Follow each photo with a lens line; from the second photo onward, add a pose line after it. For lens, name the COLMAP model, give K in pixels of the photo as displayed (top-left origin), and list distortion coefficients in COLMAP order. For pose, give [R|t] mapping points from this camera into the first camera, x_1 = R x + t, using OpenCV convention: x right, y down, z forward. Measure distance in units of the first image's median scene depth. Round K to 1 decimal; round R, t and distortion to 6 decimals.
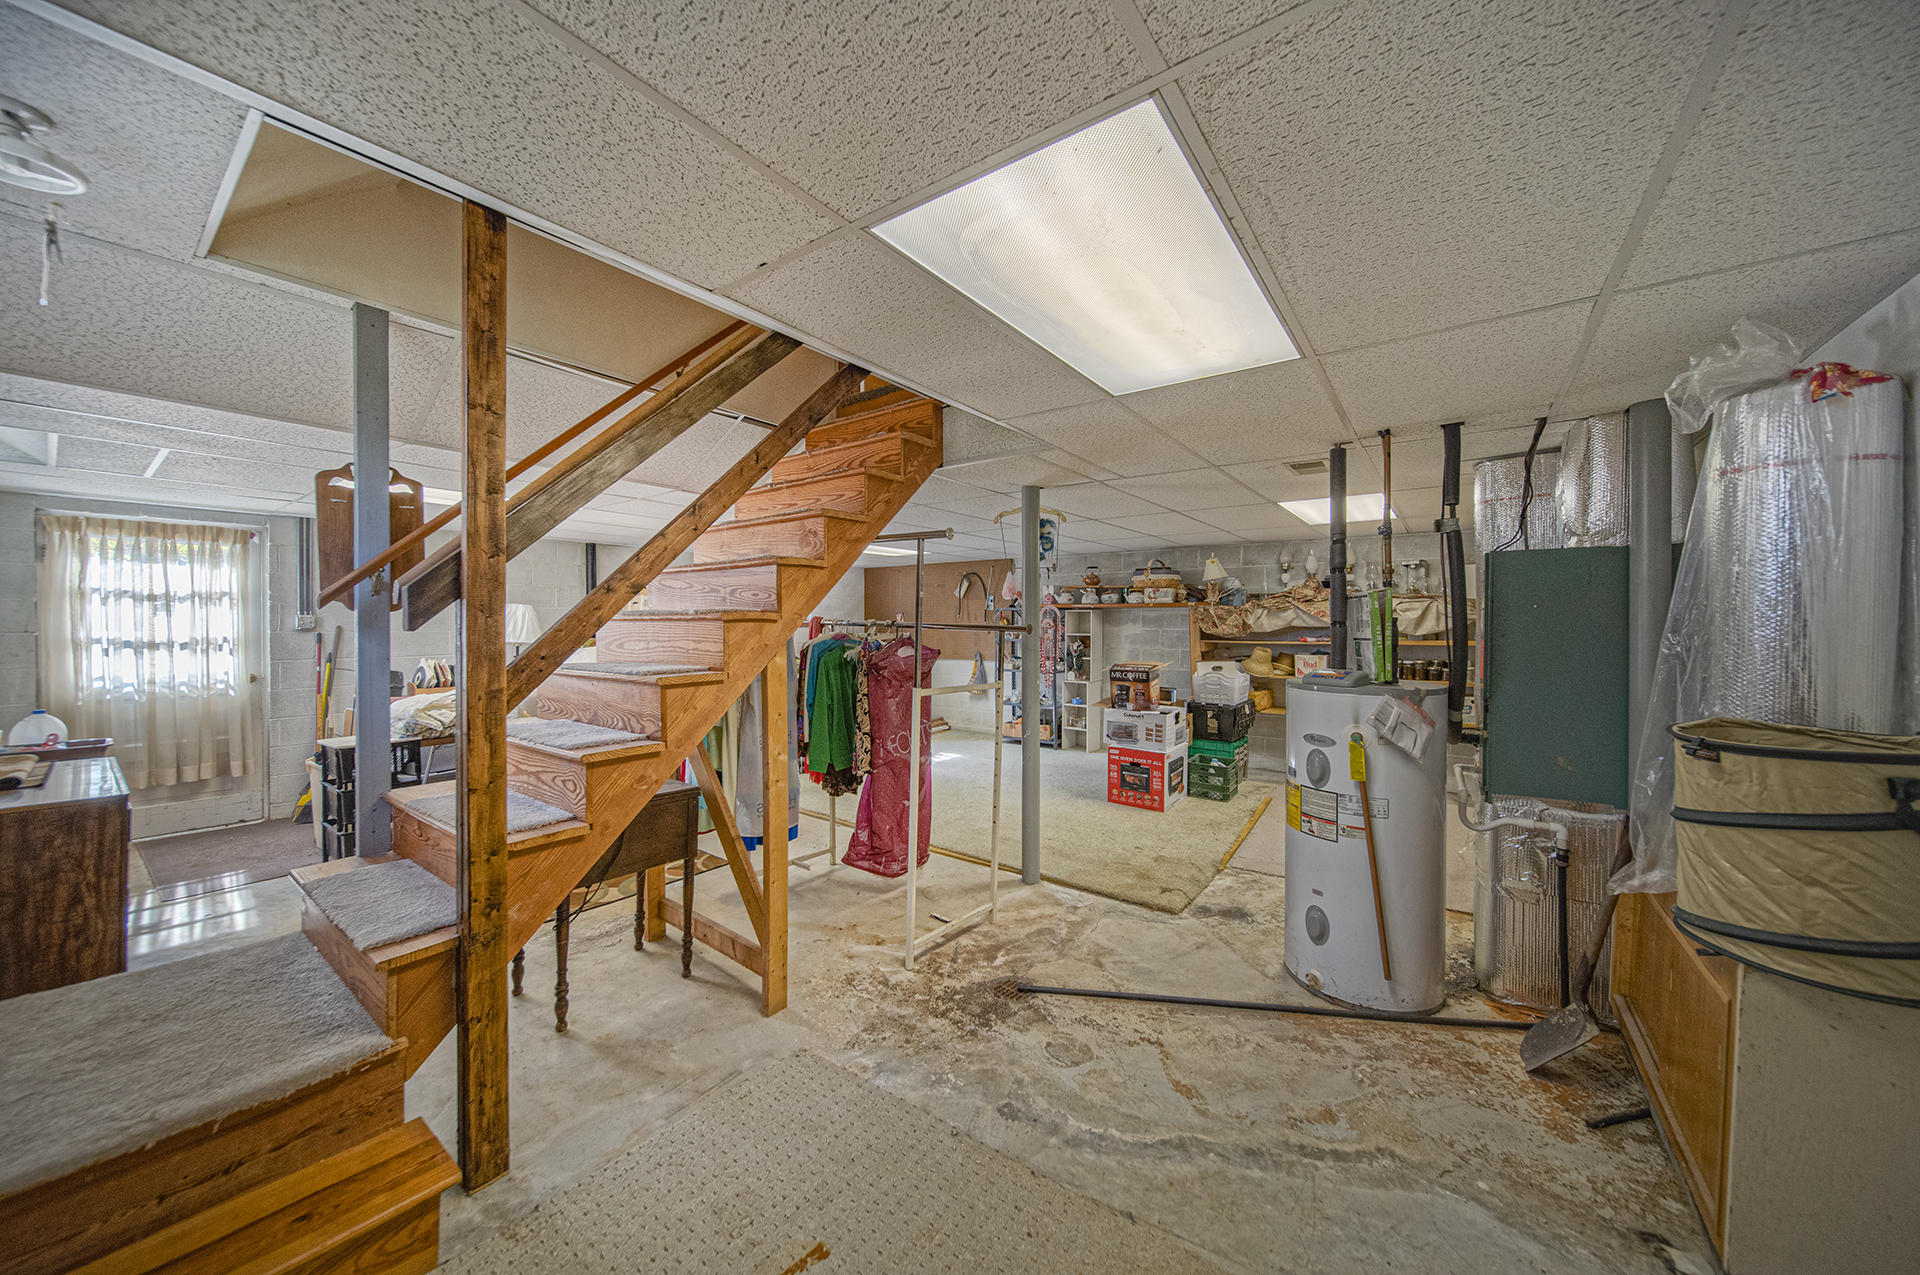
lens RADIAL K [[672.3, 0, 959.4], [0, 672.3, 629.2], [0, 0, 1]] dist [-0.001302, -0.000986]
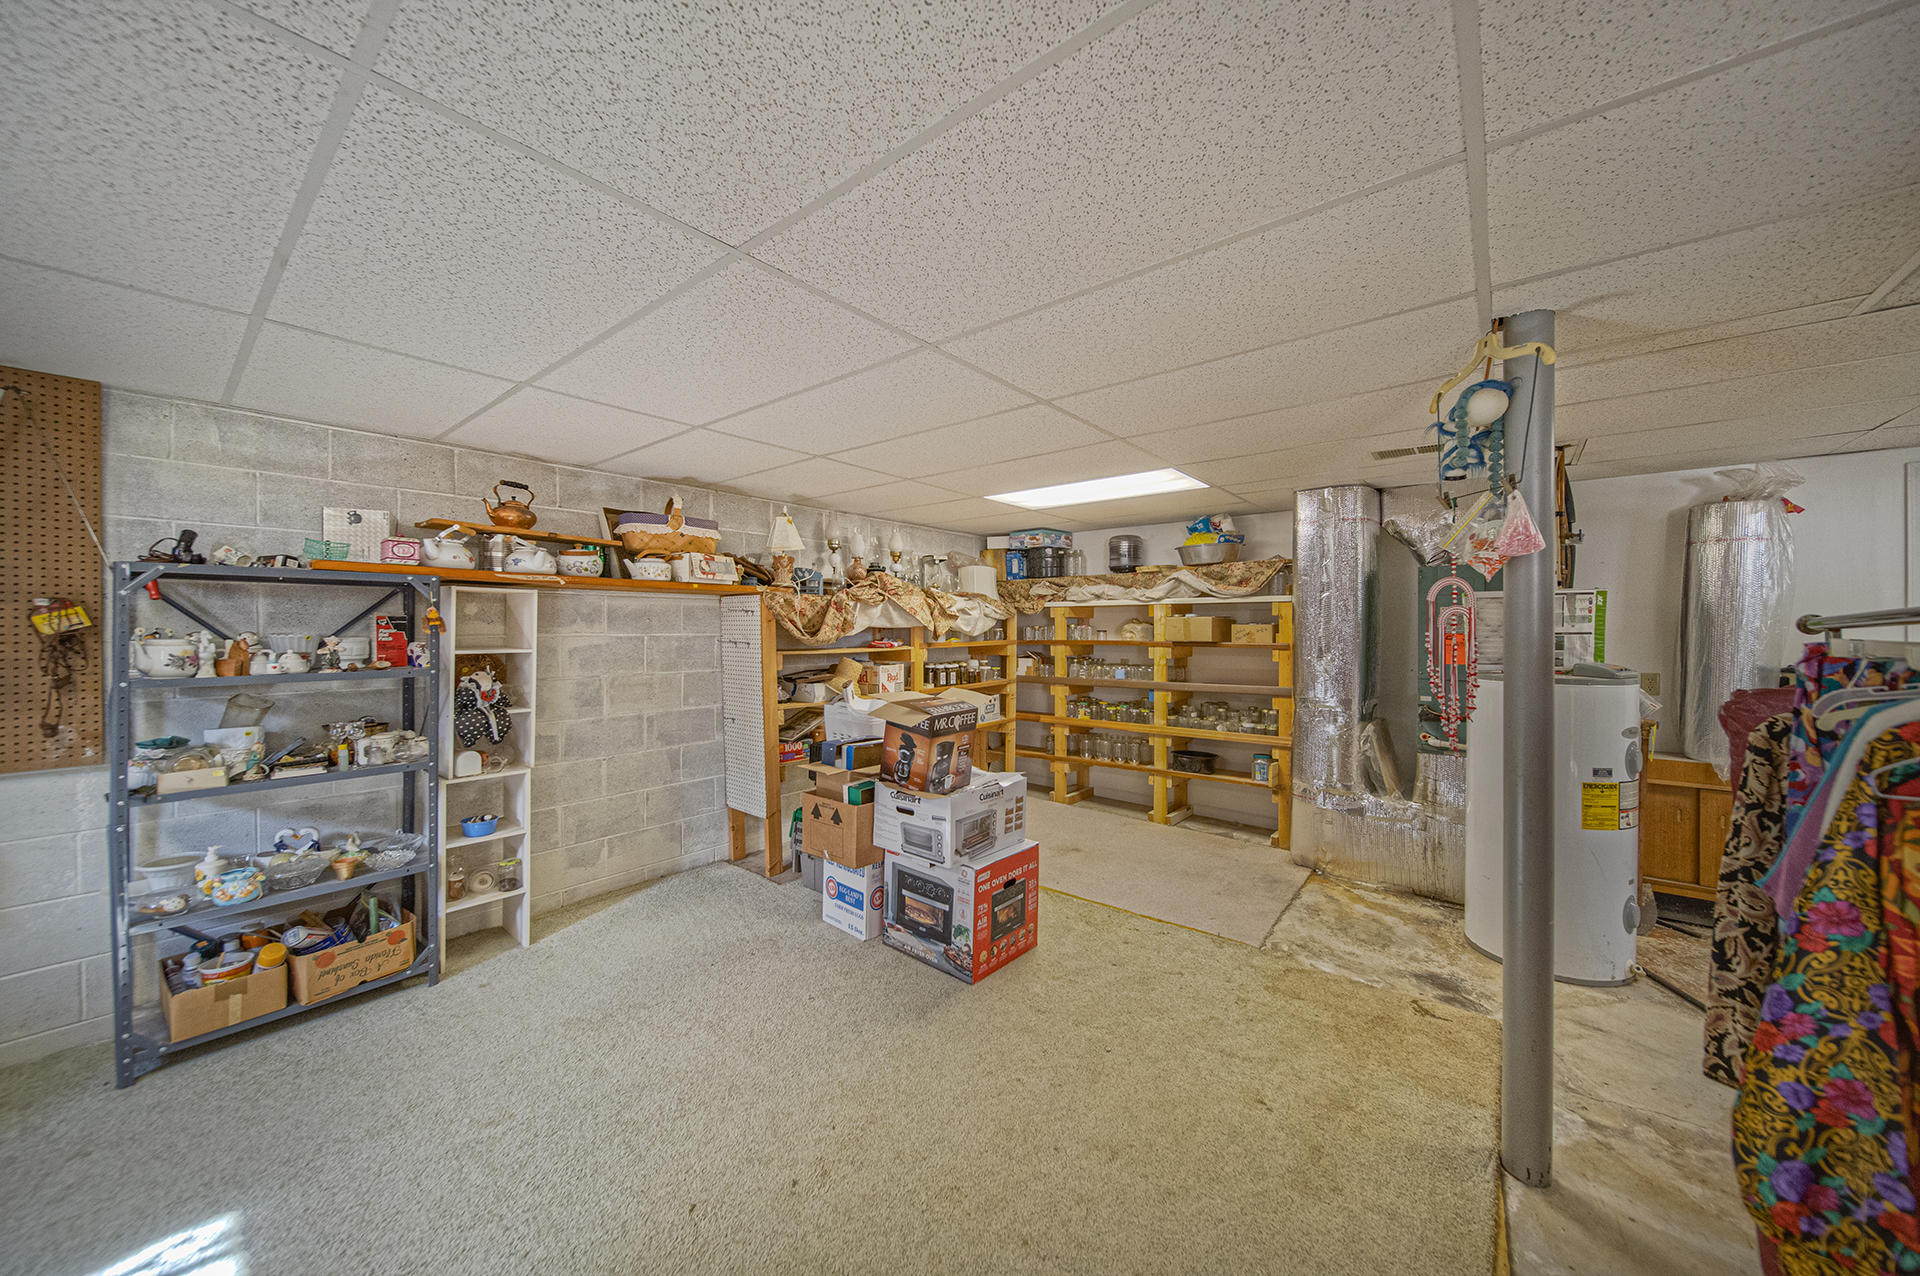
lens RADIAL K [[672.3, 0, 959.0], [0, 672.3, 633.4], [0, 0, 1]] dist [-0.001302, -0.000986]
pose [[0.049497, -0.005616, 0.998758, -0.219791], [0.011444, 0.999922, 0.005056, -0.001302], [-0.998709, 0.011179, 0.049558, 0.810229]]
